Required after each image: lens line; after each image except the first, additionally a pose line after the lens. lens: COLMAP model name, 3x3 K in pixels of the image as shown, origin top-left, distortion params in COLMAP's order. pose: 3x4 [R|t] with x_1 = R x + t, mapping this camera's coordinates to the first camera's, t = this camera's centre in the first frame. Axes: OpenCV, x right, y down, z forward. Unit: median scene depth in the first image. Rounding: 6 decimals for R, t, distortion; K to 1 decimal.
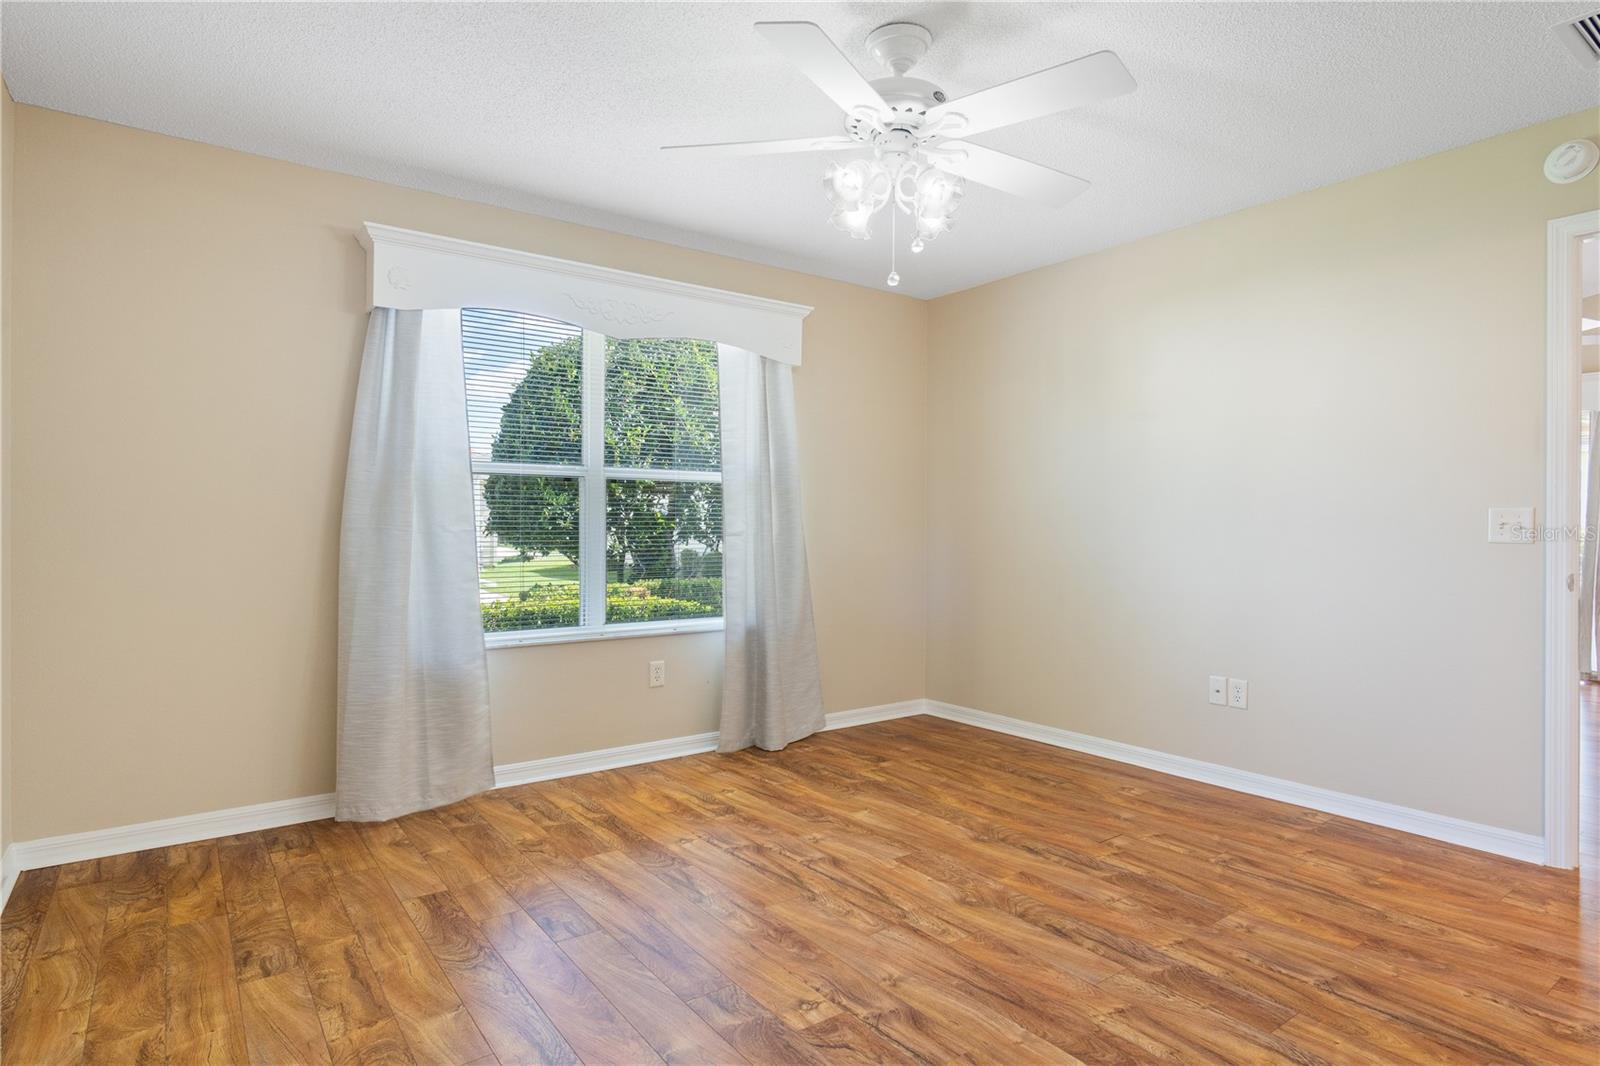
lens RADIAL K [[856.4, 0, 801.6], [0, 856.4, 525.4], [0, 0, 1]] dist [-0.015771, 0.009446]
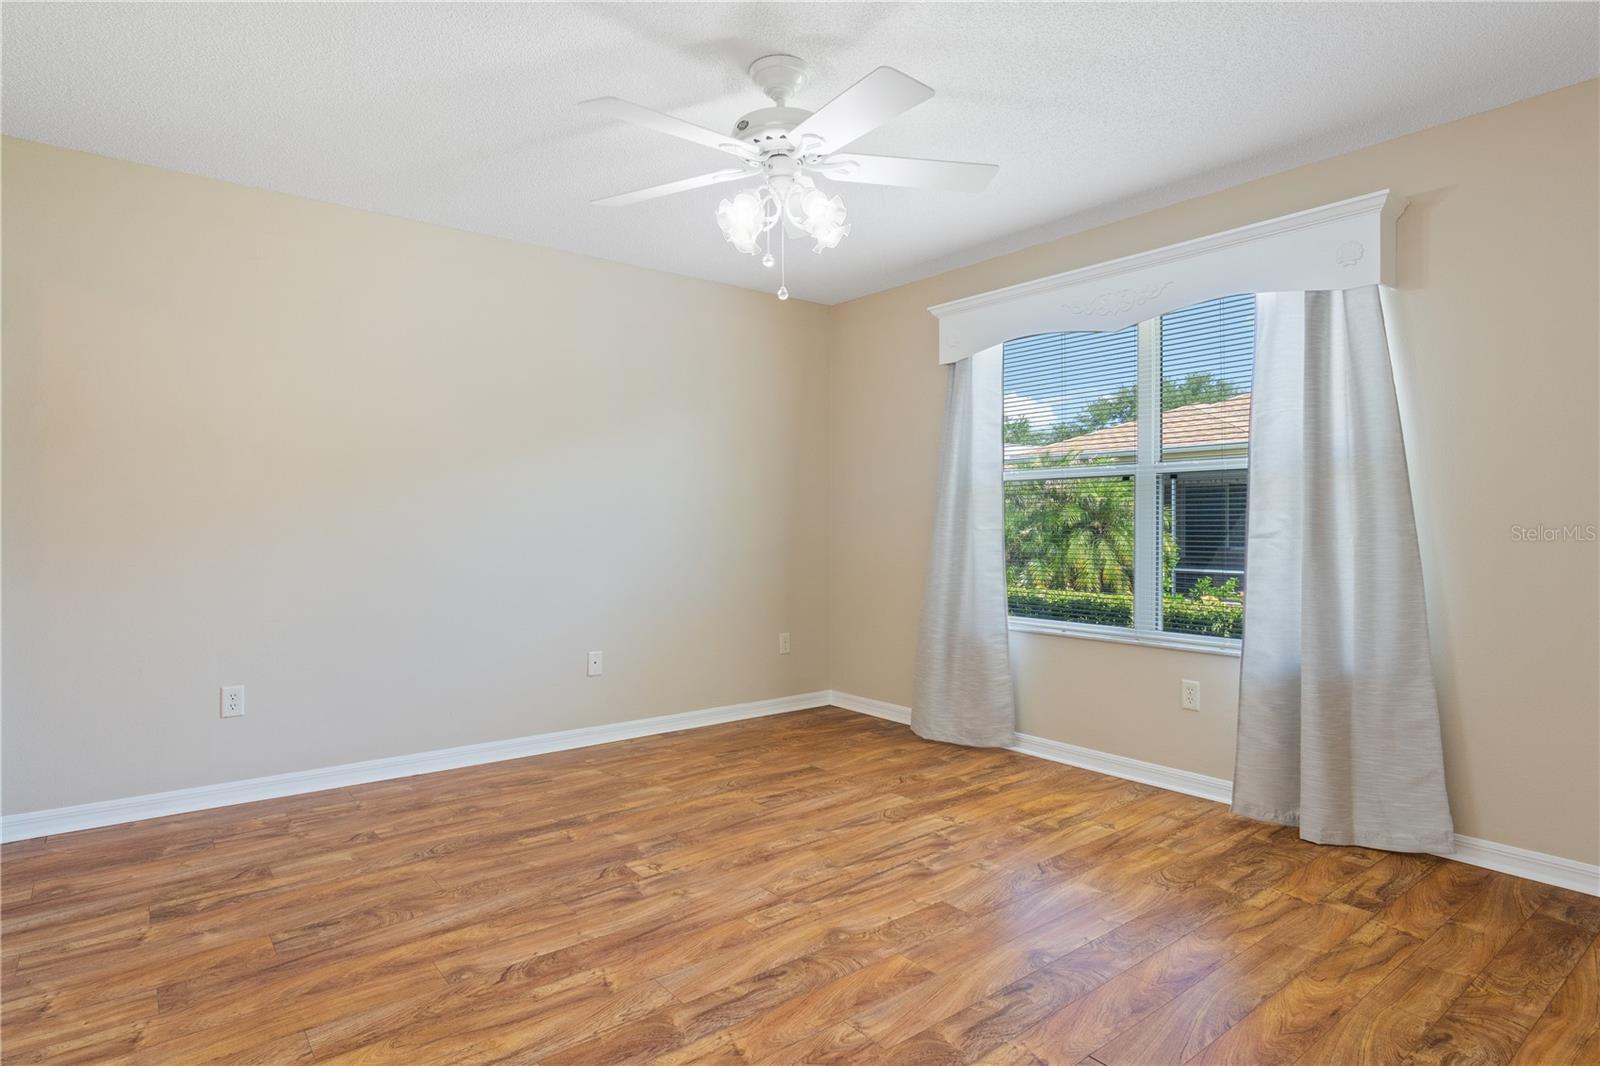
lens RADIAL K [[856.4, 0, 801.6], [0, 856.4, 525.4], [0, 0, 1]] dist [-0.015771, 0.009446]
pose [[0.046145, -0.002260, -0.998932, 0.931189], [-0.000162, 0.999997, -0.002270, 0.004048], [0.998935, 0.000266, 0.046145, 0.771858]]
